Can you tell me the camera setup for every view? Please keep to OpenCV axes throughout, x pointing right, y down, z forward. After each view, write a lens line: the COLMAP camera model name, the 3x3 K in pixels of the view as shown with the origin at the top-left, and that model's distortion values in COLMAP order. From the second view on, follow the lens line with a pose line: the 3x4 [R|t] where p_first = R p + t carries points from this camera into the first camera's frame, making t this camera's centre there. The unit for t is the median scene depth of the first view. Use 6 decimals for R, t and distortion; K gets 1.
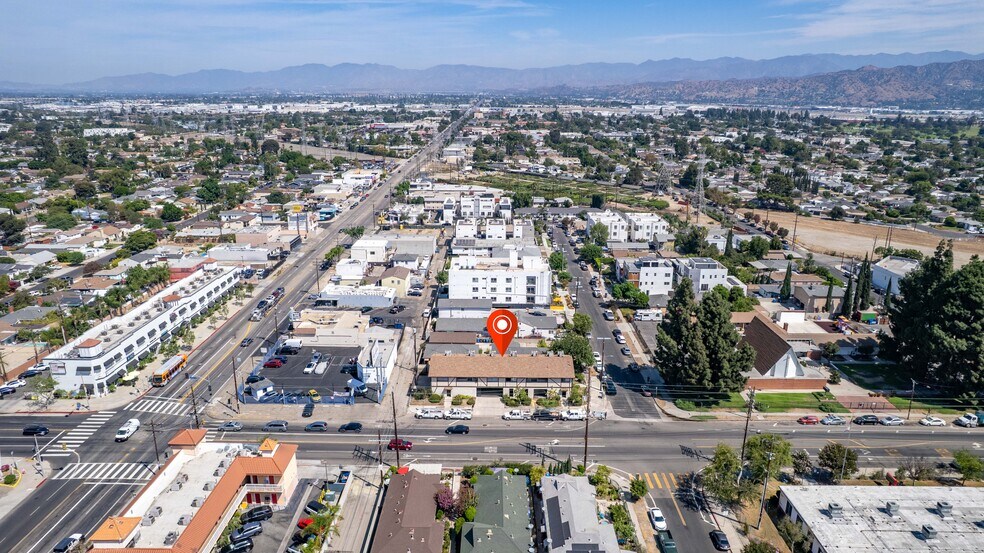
lens RADIAL K [[630.5, 0, 493.1], [0, 630.5, 276.2], [0, 0, 1]] dist [-0.074266, 0.069825]
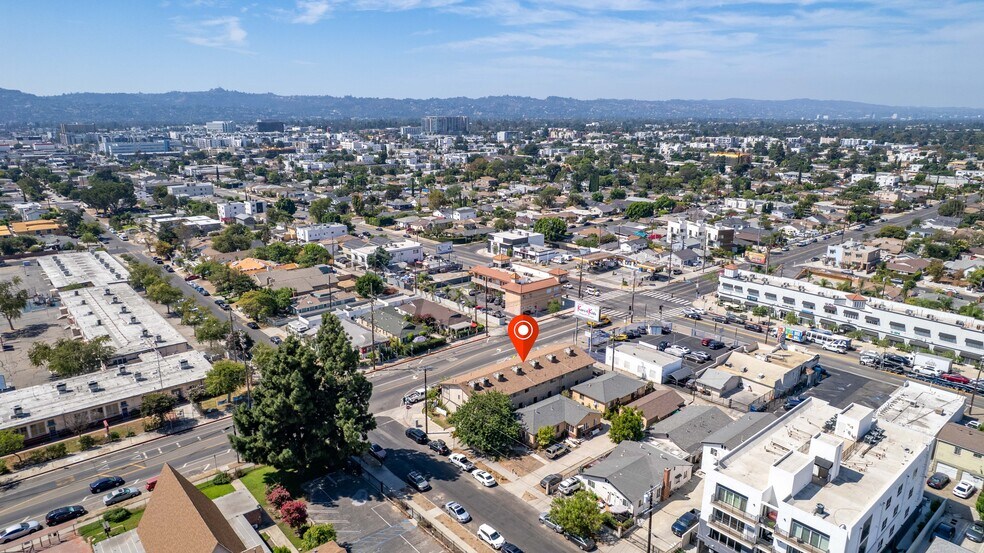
lens RADIAL K [[630.5, 0, 493.1], [0, 630.5, 276.2], [0, 0, 1]] dist [-0.074266, 0.069825]
pose [[-0.753779, 0.156237, -0.638284, 0.446998], [-0.193550, 0.875450, 0.442862, -0.274953], [0.627977, 0.457360, -0.629656, 1.120298]]
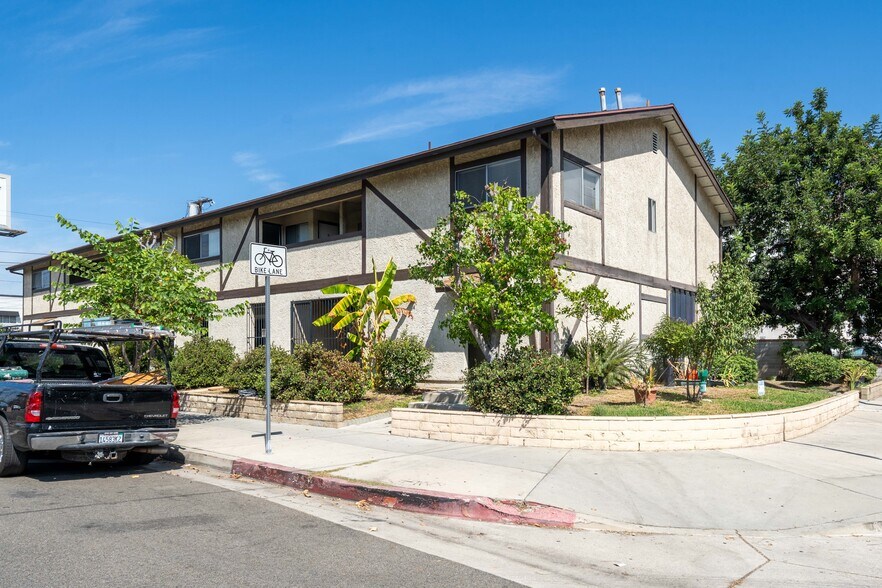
lens RADIAL K [[632.4, 0, 438.9], [0, 632.4, 353.3], [0, 0, 1]] dist [0.004972, 0.001923]
pose [[0.769053, -0.011342, -0.639084, 0.126933], [-0.166077, 0.961958, -0.216923, 0.156972], [0.617232, 0.272963, 0.737913, 0.680636]]
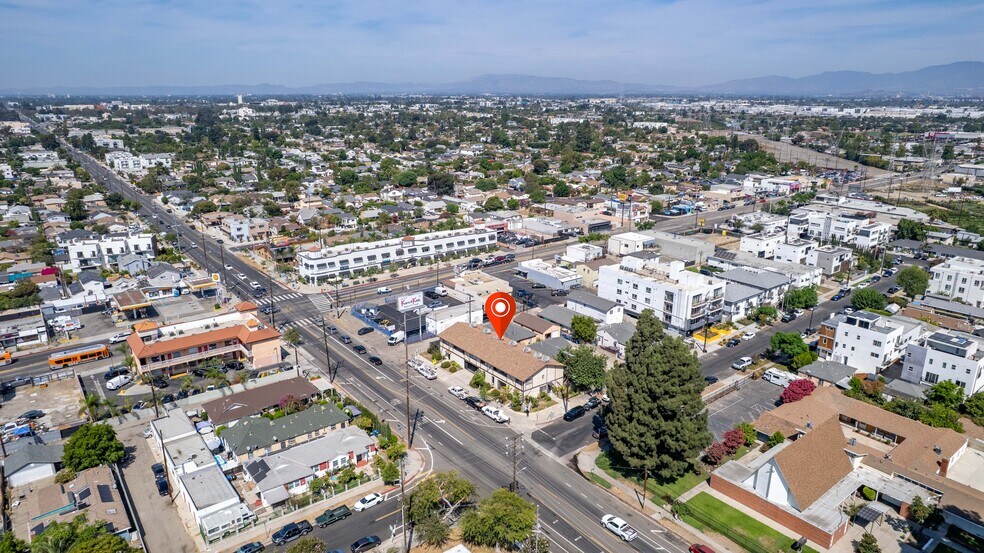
lens RADIAL K [[630.5, 0, 493.1], [0, 630.5, 276.2], [0, 0, 1]] dist [-0.074266, 0.069825]
pose [[0.622349, 0.216230, -0.752281, 0.563485], [-0.218838, 0.970827, 0.098007, -0.052846], [0.751526, 0.103634, 0.651512, 0.248011]]
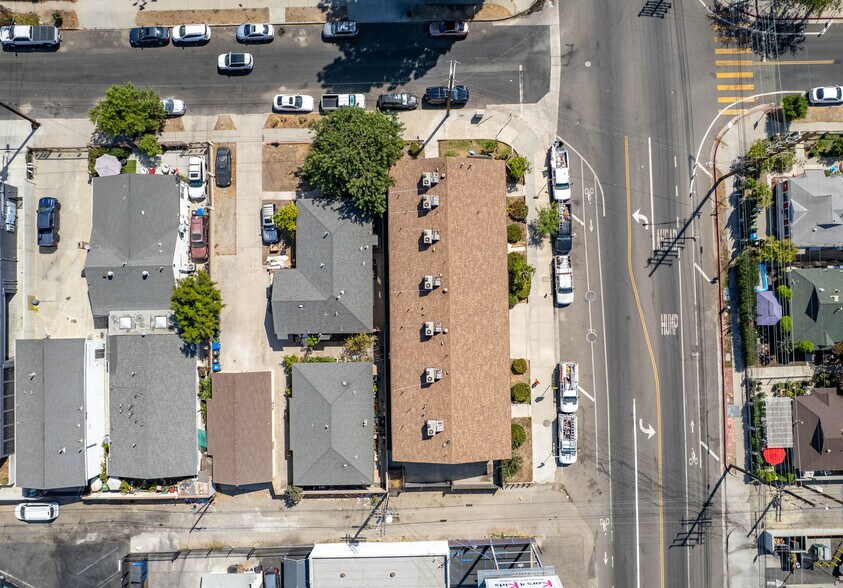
lens RADIAL K [[623.6, 0, 421.5], [0, 623.6, 294.0], [0, 0, 1]] dist [-0.010858, -0.001794]
pose [[-0.023159, -0.999446, 0.023895, 0.010852], [0.278596, 0.016503, 0.960267, -0.238235], [-0.960129, 0.028896, 0.278060, 0.677918]]
